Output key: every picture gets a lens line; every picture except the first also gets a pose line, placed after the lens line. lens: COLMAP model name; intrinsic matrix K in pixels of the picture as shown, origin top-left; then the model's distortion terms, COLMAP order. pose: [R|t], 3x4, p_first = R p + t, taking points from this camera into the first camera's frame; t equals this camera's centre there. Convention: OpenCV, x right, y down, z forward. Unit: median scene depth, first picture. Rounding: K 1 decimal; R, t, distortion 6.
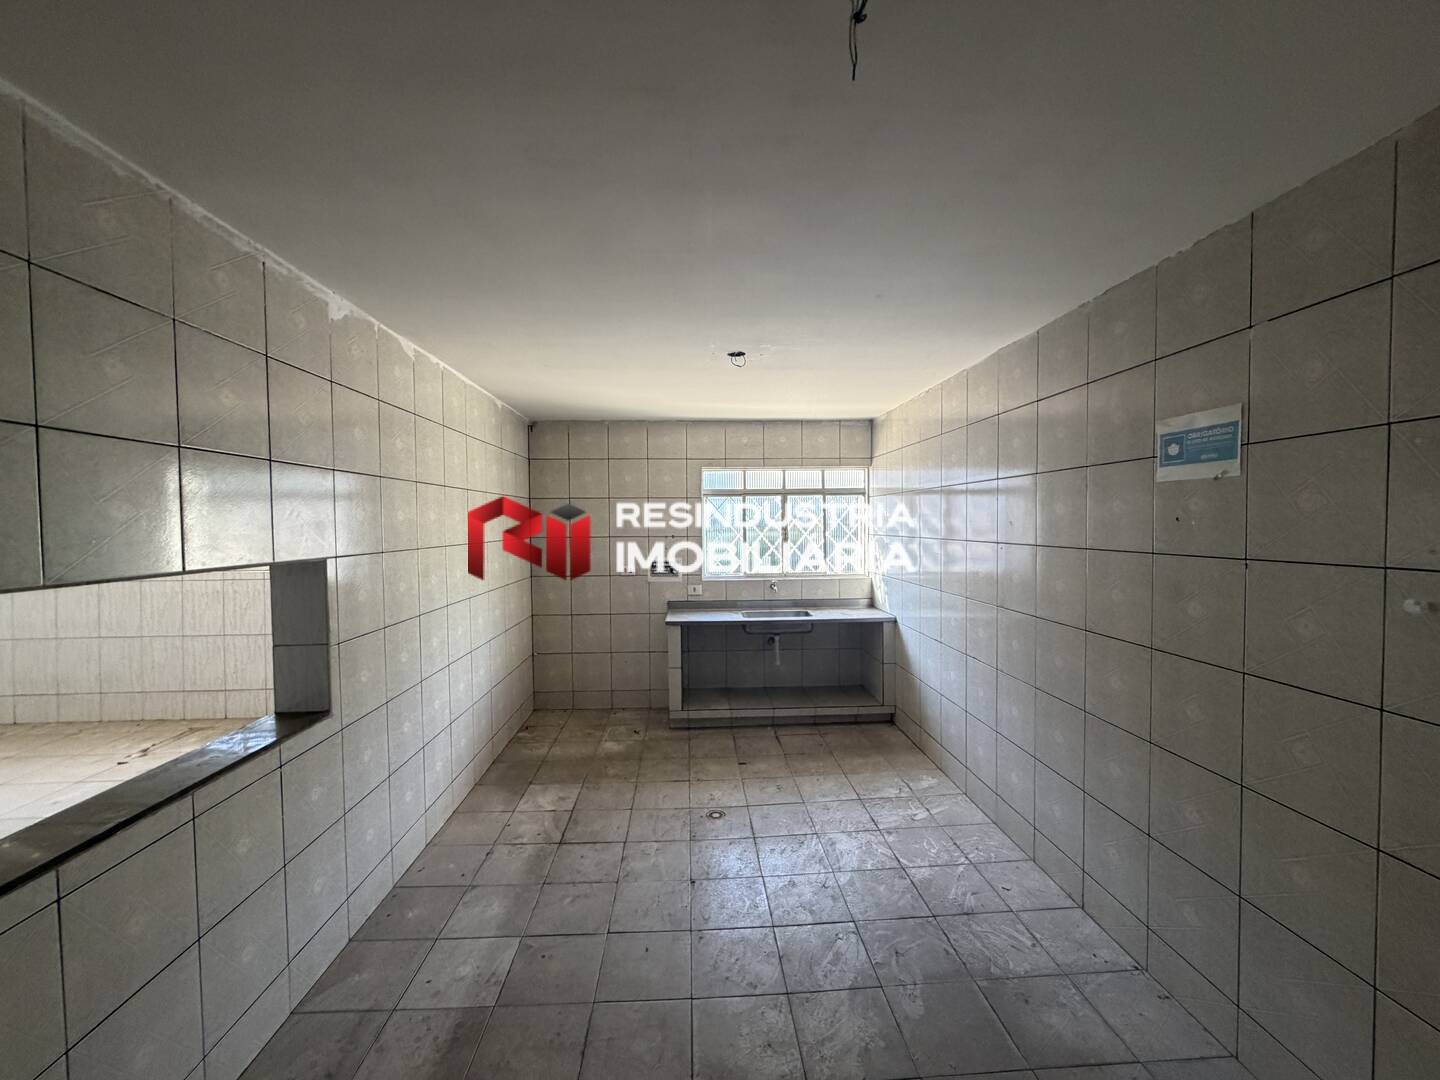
lens RADIAL K [[575.0, 0, 718.2], [0, 575.0, 539.4], [0, 0, 1]] dist [-0.000857, 0.000267]
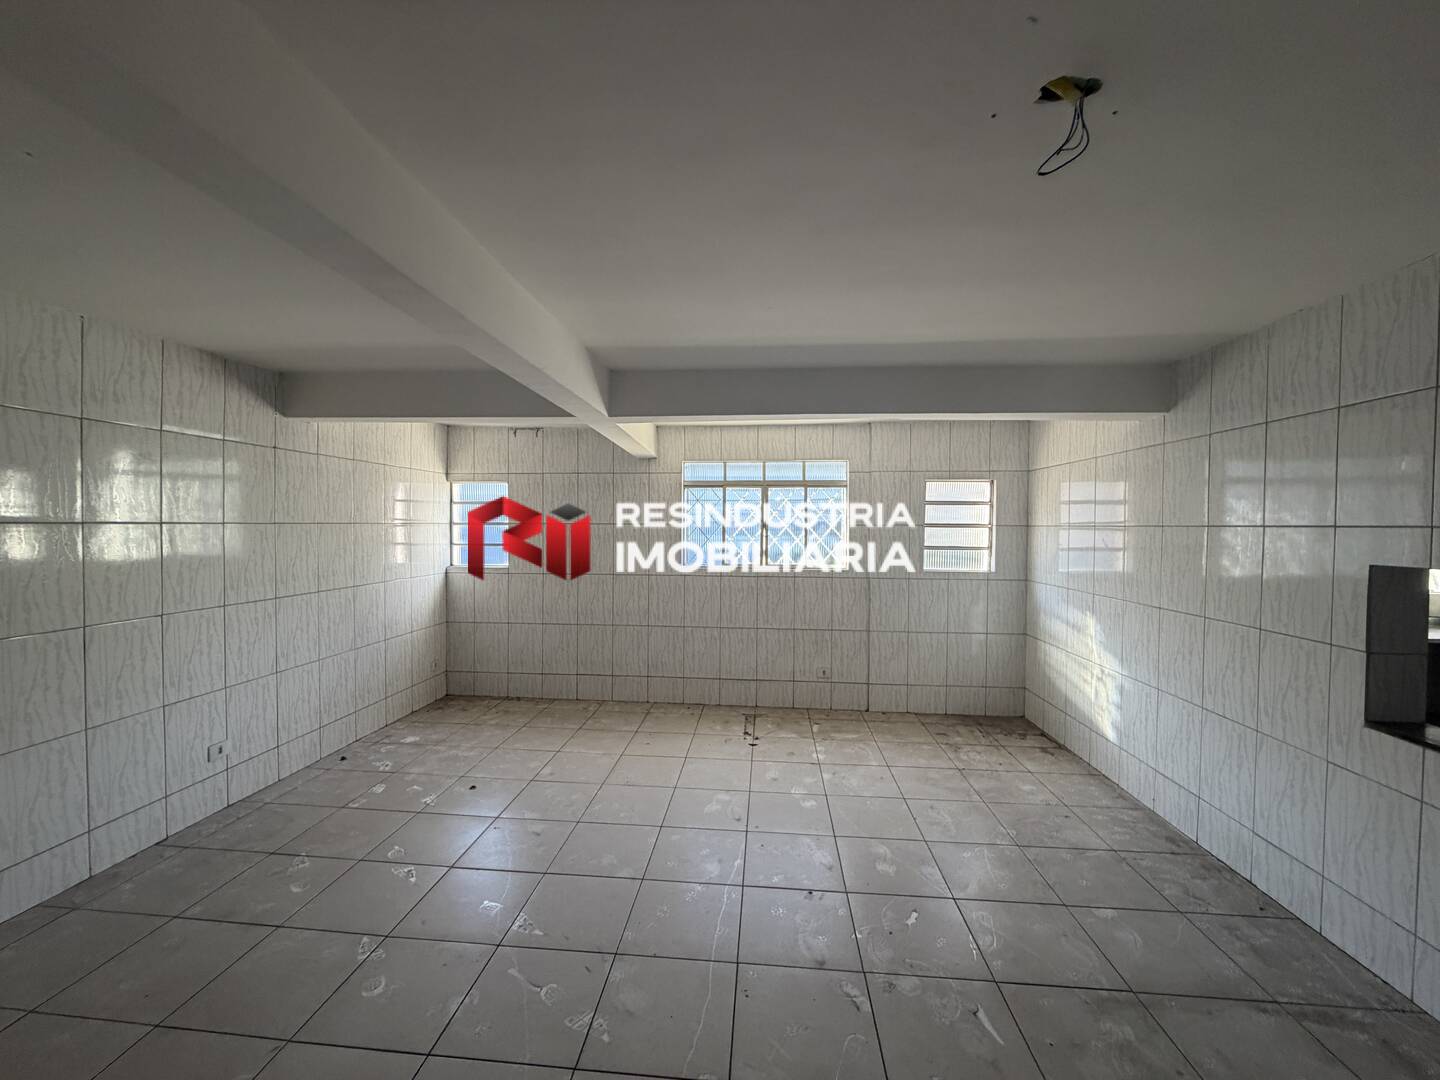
lens RADIAL K [[575.0, 0, 718.2], [0, 575.0, 539.4], [0, 0, 1]] dist [-0.000857, 0.000267]
pose [[0.988920, 0.018101, -0.147342, -0.839698], [-0.018528, 0.999827, -0.001529, 0.005485], [0.147289, 0.004242, 0.989084, -0.071834]]
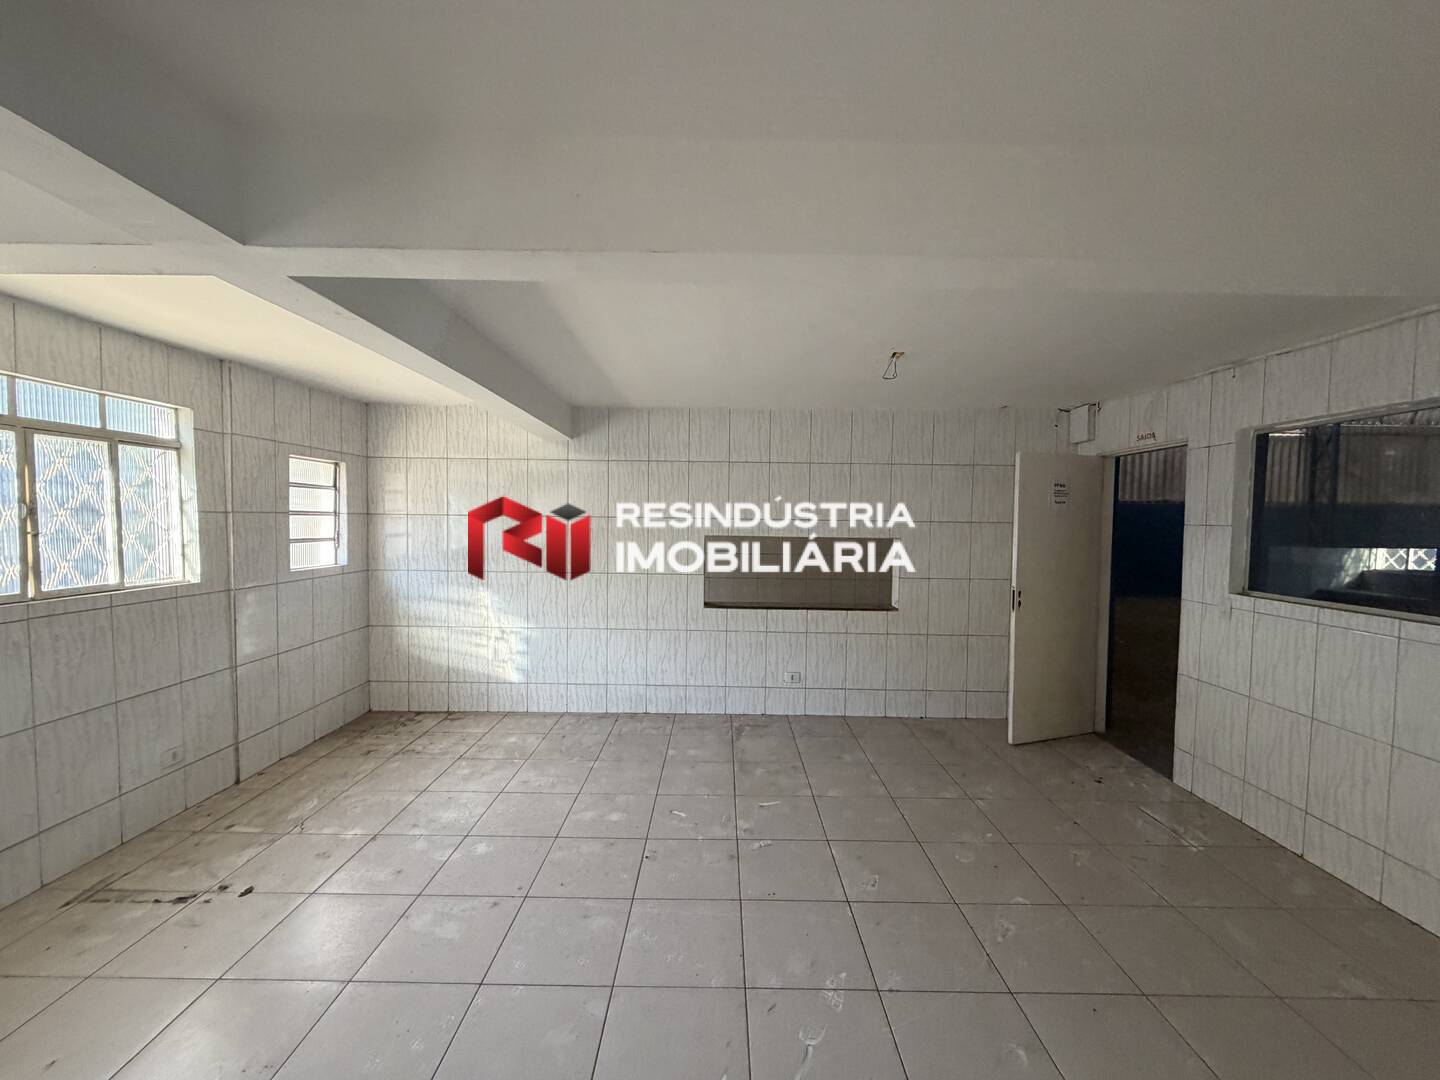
lens RADIAL K [[575.0, 0, 718.2], [0, 575.0, 539.4], [0, 0, 1]] dist [-0.000857, 0.000267]
pose [[0.058105, -0.027921, 0.997920, -1.435895], [0.012159, 0.999554, 0.027259, -0.006401], [-0.998236, 0.010550, 0.058418, 0.392764]]
